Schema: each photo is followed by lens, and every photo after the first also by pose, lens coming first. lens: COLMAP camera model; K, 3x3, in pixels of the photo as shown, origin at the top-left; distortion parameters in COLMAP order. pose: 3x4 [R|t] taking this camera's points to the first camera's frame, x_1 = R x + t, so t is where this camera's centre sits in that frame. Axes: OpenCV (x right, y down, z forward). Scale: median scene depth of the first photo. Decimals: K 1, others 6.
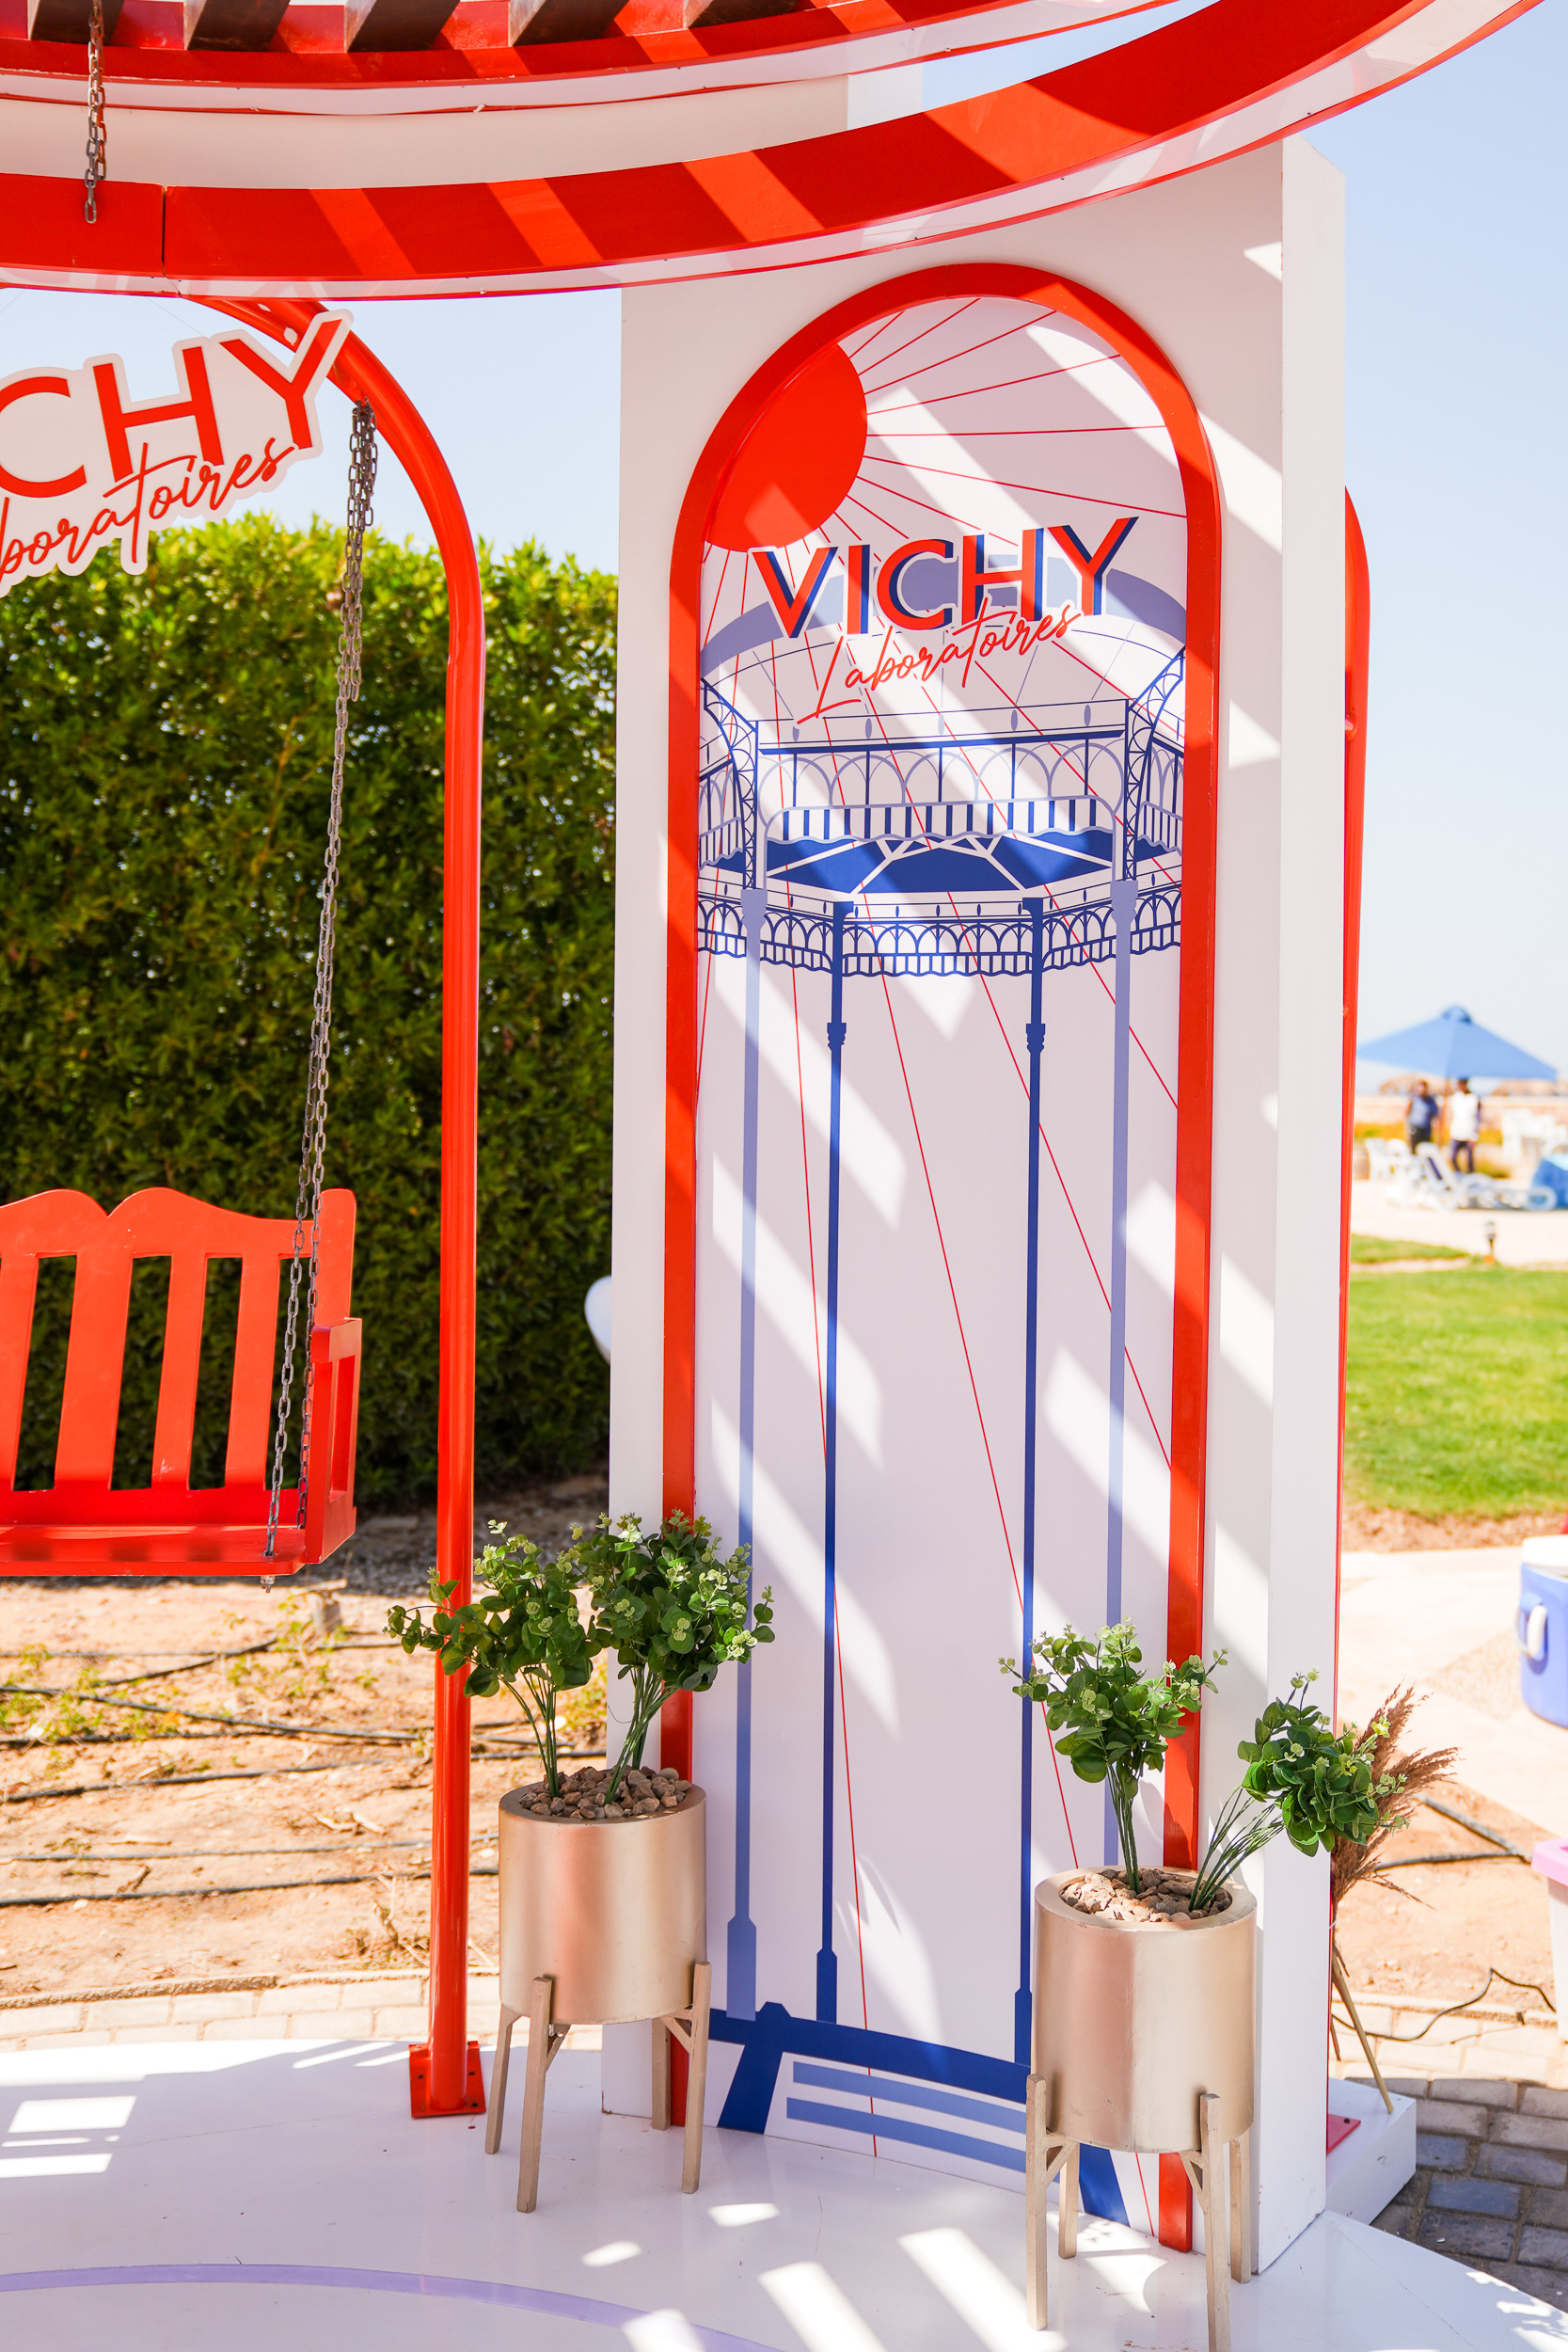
lens RADIAL K [[2665.6, 0, 924.4], [0, 2665.6, 1094.9], [0, 0, 1]] dist [-0.139296, 0.749082]
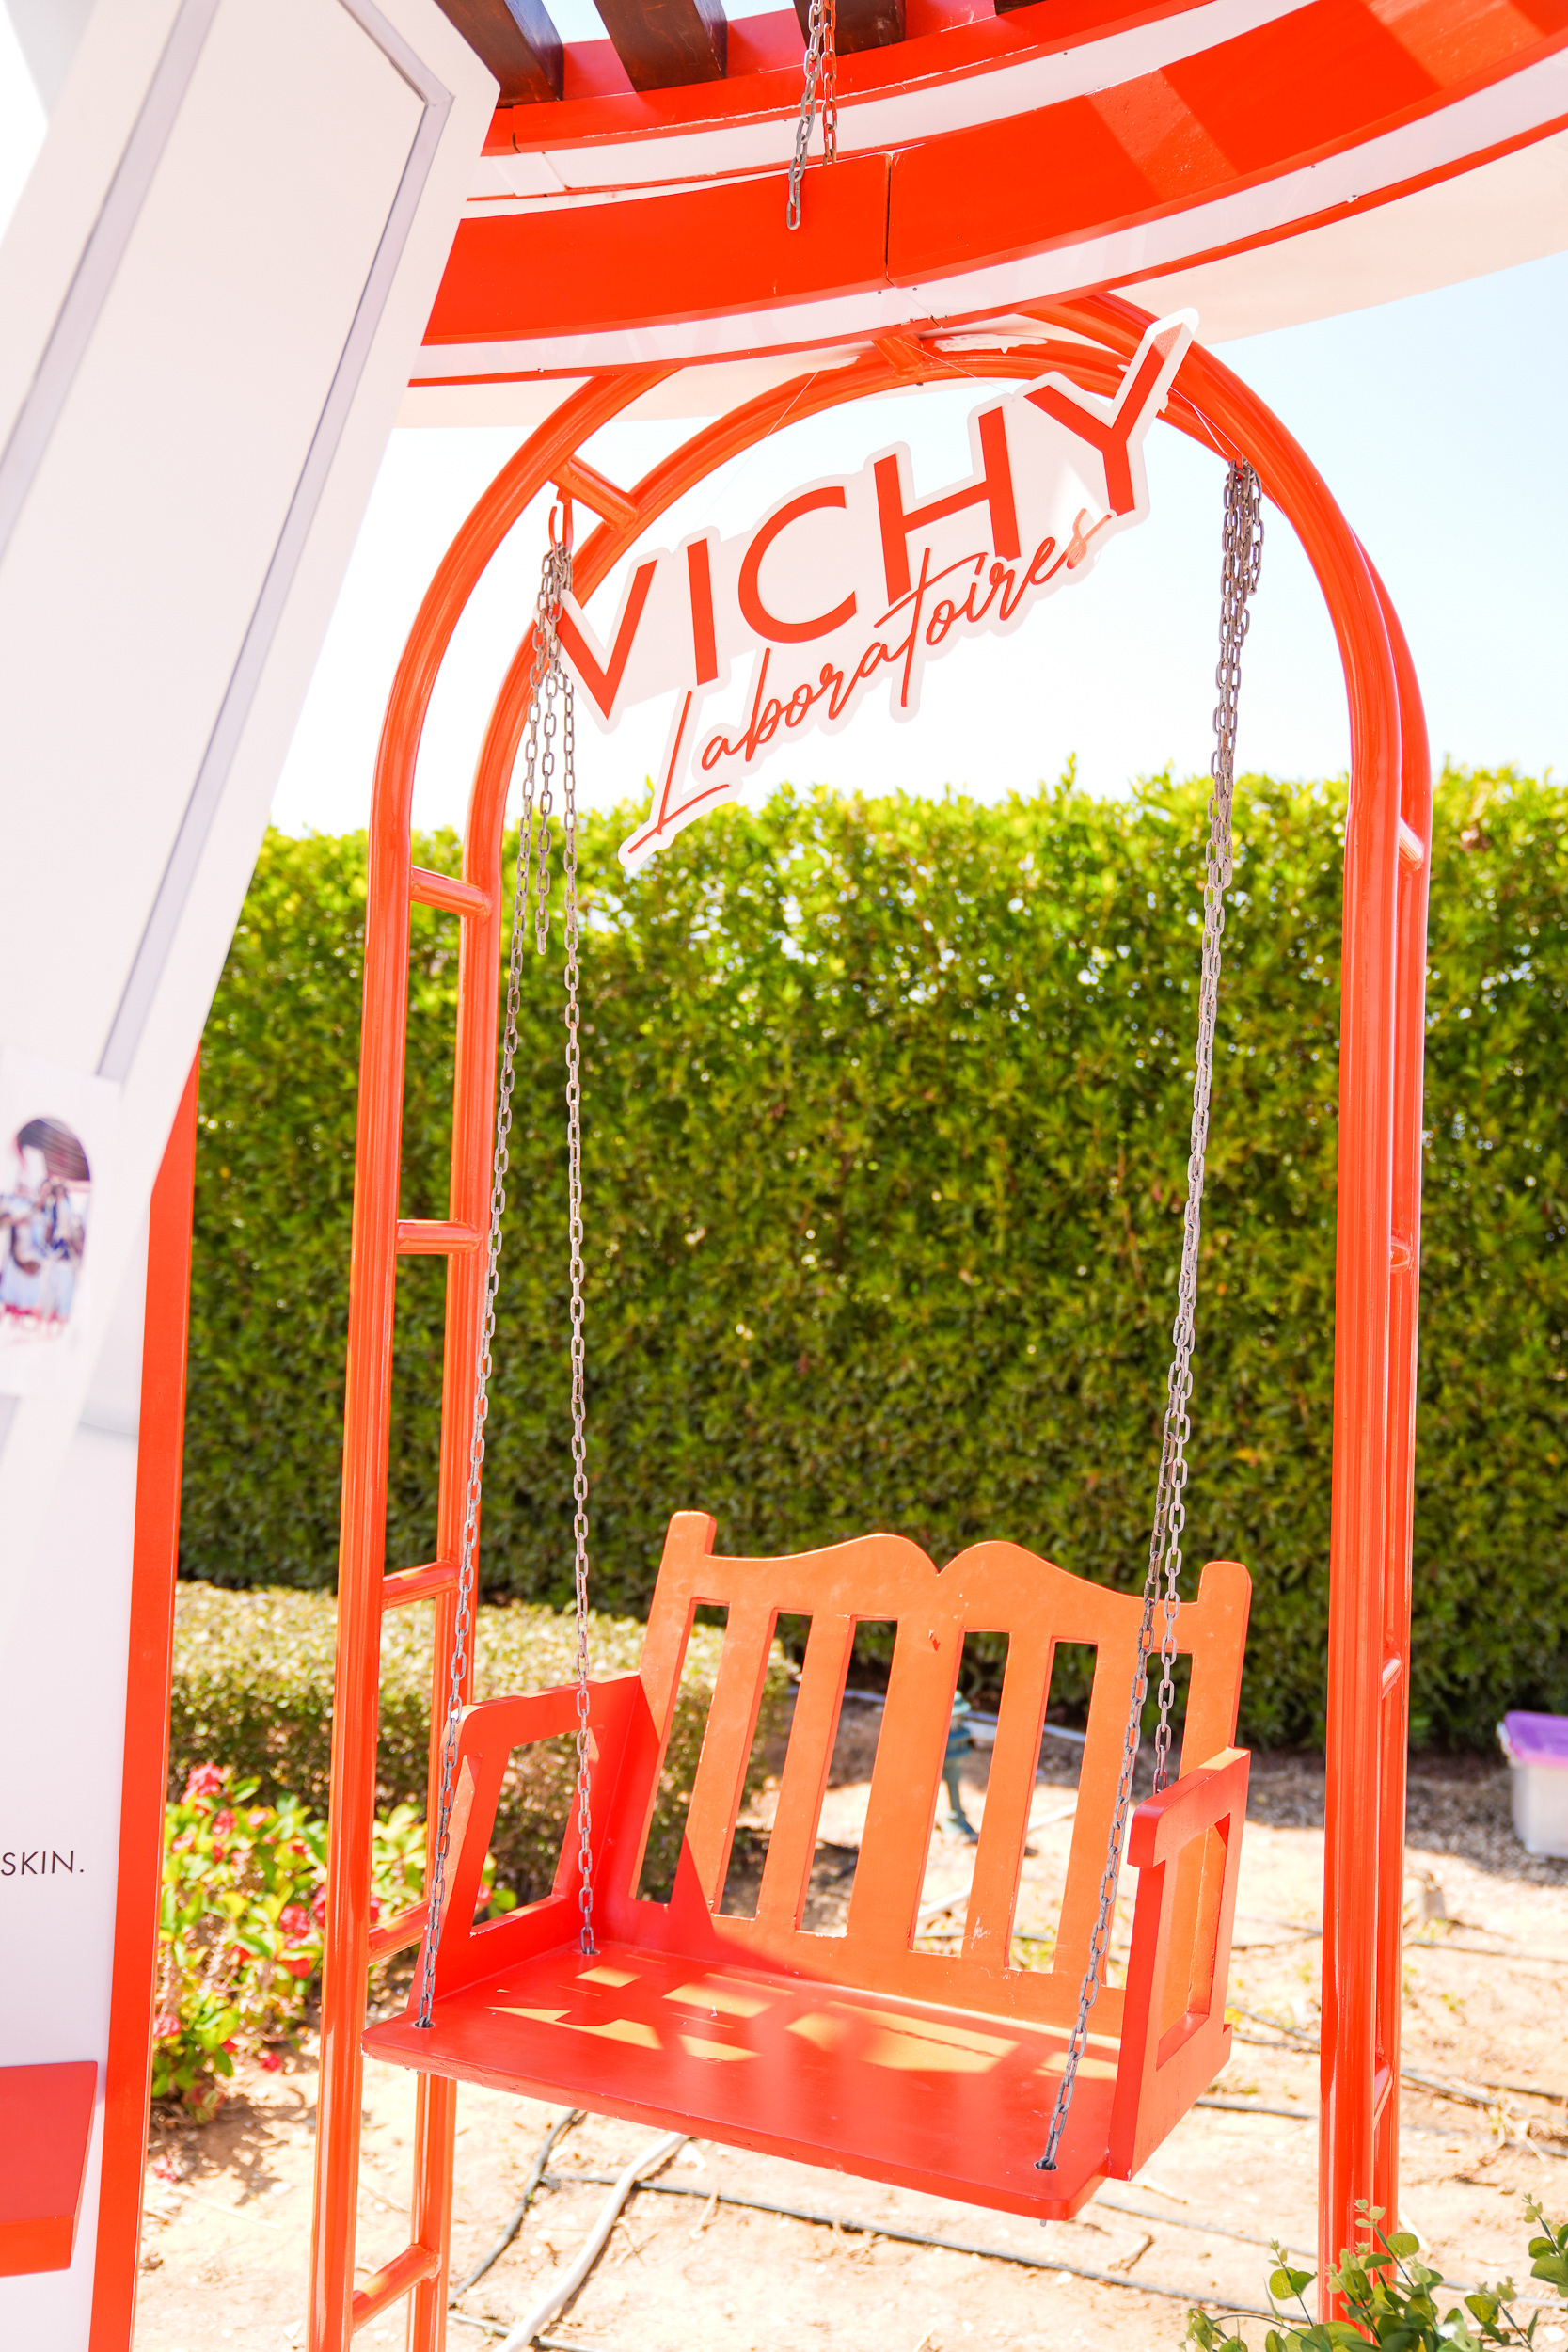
lens RADIAL K [[2104.9, 0, 784.6], [0, 2104.9, 1161.4], [0, 0, 1]] dist [-0.079758, 0.175447]
pose [[0.833094, -0.005521, -0.553104, -0.008808], [-0.026745, 0.998379, -0.050248, -0.047153], [0.552484, 0.056654, 0.831596, 0.511149]]
